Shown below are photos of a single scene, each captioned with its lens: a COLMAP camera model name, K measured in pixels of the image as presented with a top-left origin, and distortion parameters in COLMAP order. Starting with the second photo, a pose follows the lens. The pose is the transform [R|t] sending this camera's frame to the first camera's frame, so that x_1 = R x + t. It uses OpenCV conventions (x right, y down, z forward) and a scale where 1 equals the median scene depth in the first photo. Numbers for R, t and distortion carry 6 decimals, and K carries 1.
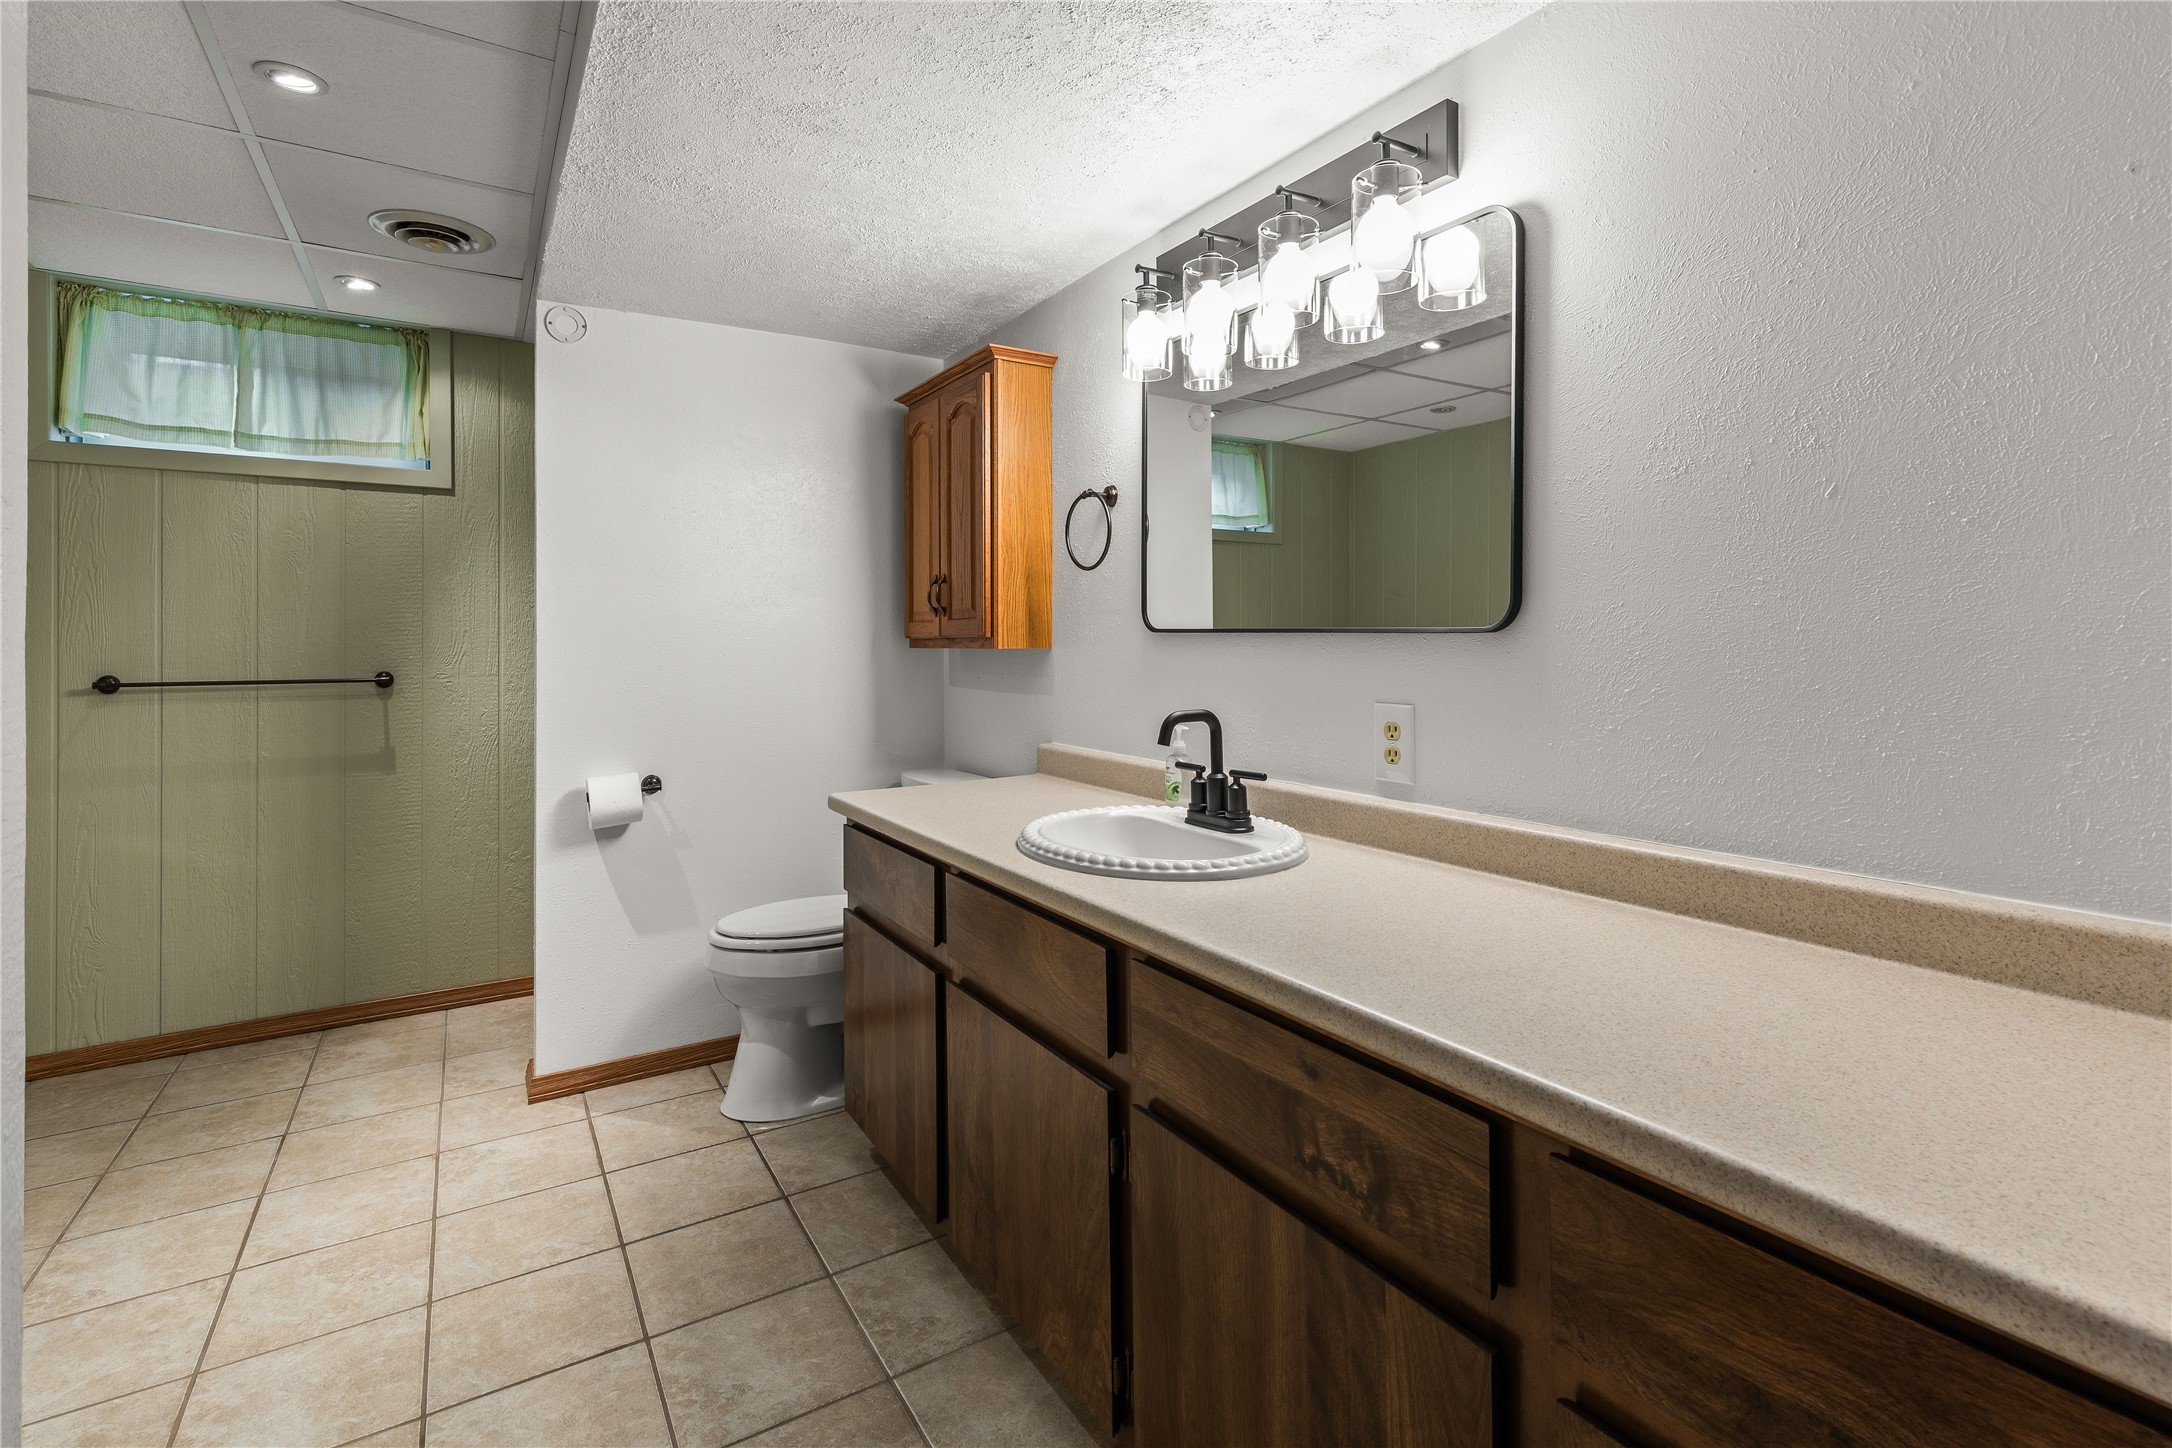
lens RADIAL K [[1002.7, 0, 1099.8], [0, 1002.7, 631.7], [0, 0, 1]] dist [0.003462, 0.000856]
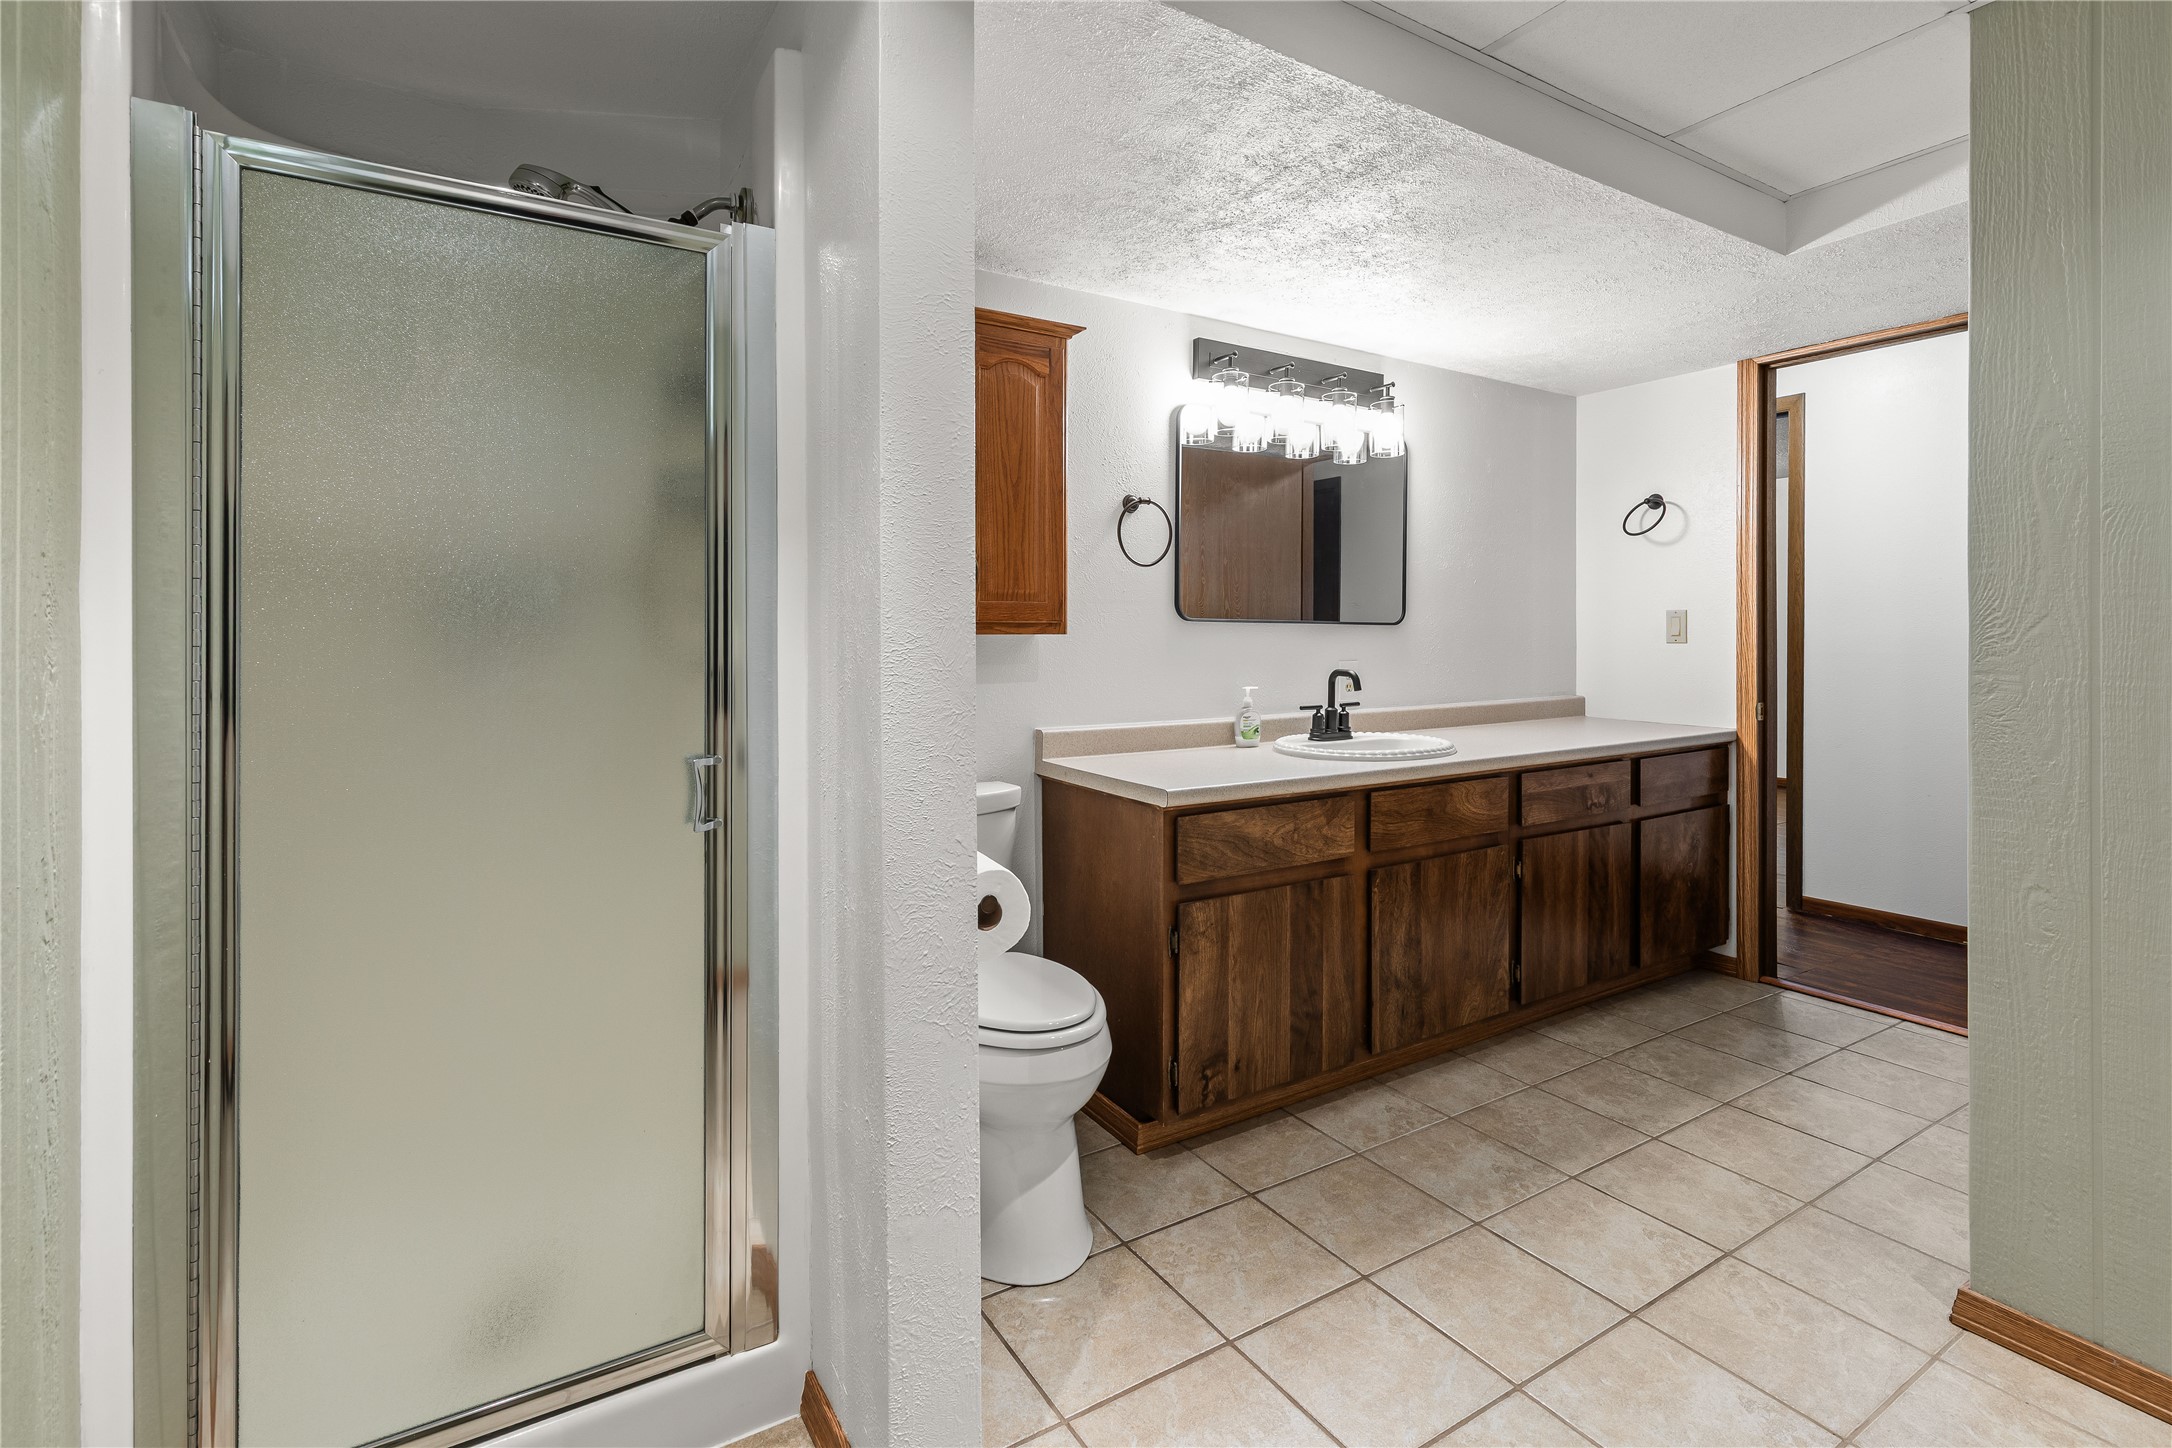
lens RADIAL K [[1002.7, 0, 1099.8], [0, 1002.7, 631.7], [0, 0, 1]] dist [0.003462, 0.000856]
pose [[0.009608, 0.003863, 0.999946, -1.717175], [-0.007773, 0.999963, -0.003789, 0.027231], [-0.999924, -0.007736, 0.009638, 1.516519]]
